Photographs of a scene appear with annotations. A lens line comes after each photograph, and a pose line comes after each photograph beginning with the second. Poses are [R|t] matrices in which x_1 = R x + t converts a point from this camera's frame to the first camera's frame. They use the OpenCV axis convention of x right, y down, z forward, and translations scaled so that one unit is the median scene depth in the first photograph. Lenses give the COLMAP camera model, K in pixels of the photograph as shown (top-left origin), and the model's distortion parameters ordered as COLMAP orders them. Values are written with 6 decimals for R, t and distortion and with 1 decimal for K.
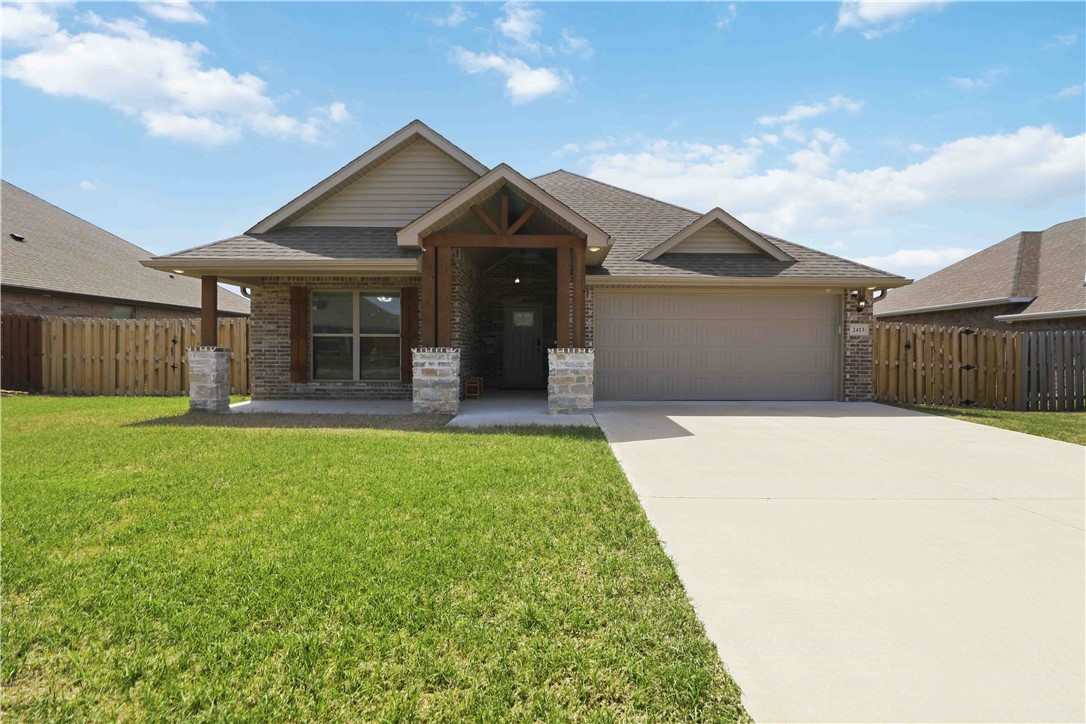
lens RADIAL K [[510.8, 0, 546.2], [0, 510.8, 349.6], [0, 0, 1]] dist [0.003122, -0.000783]
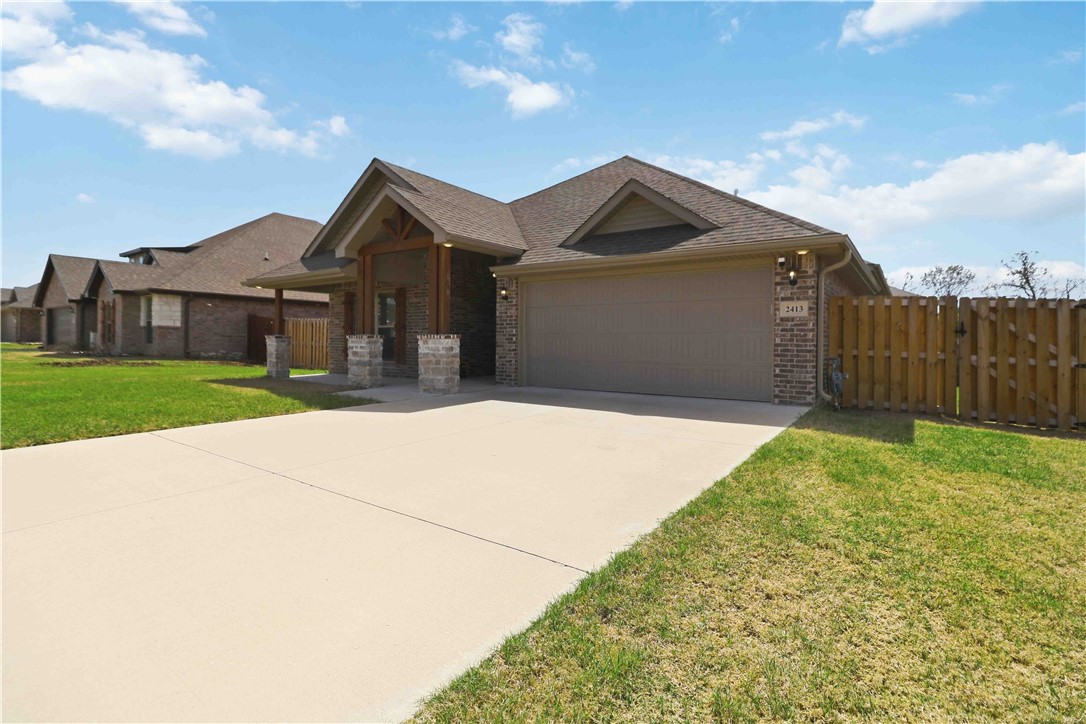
lens RADIAL K [[509.0, 0, 541.9], [0, 509.0, 334.5], [0, 0, 1]] dist [-0.002432, -0.000246]
pose [[0.816111, -0.006590, -0.577858, 0.741002], [-0.004143, 0.999843, -0.017254, 0.012708], [0.577880, 0.016475, 0.815955, 0.181405]]
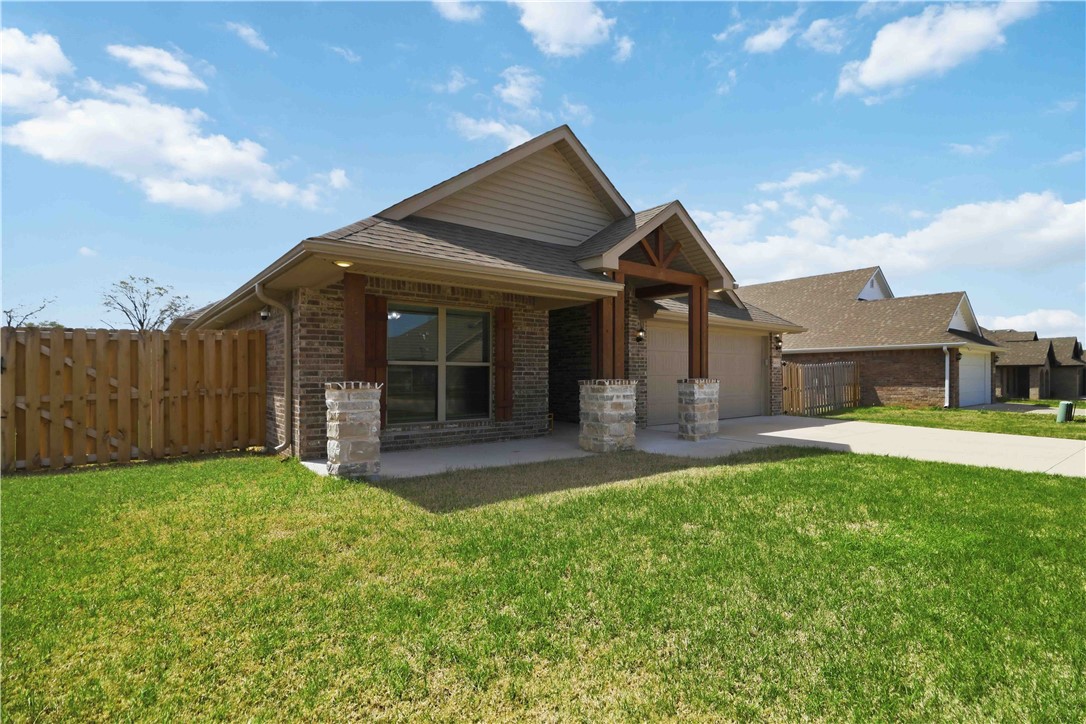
lens RADIAL K [[536.3, 0, 549.8], [0, 536.3, 367.2], [0, 0, 1]] dist [-0.000412, -0.000158]
pose [[0.778336, 0.003888, 0.627836, -0.769433], [0.002559, 0.999953, -0.009365, -0.014697], [-0.627842, 0.008895, 0.778290, 0.260362]]
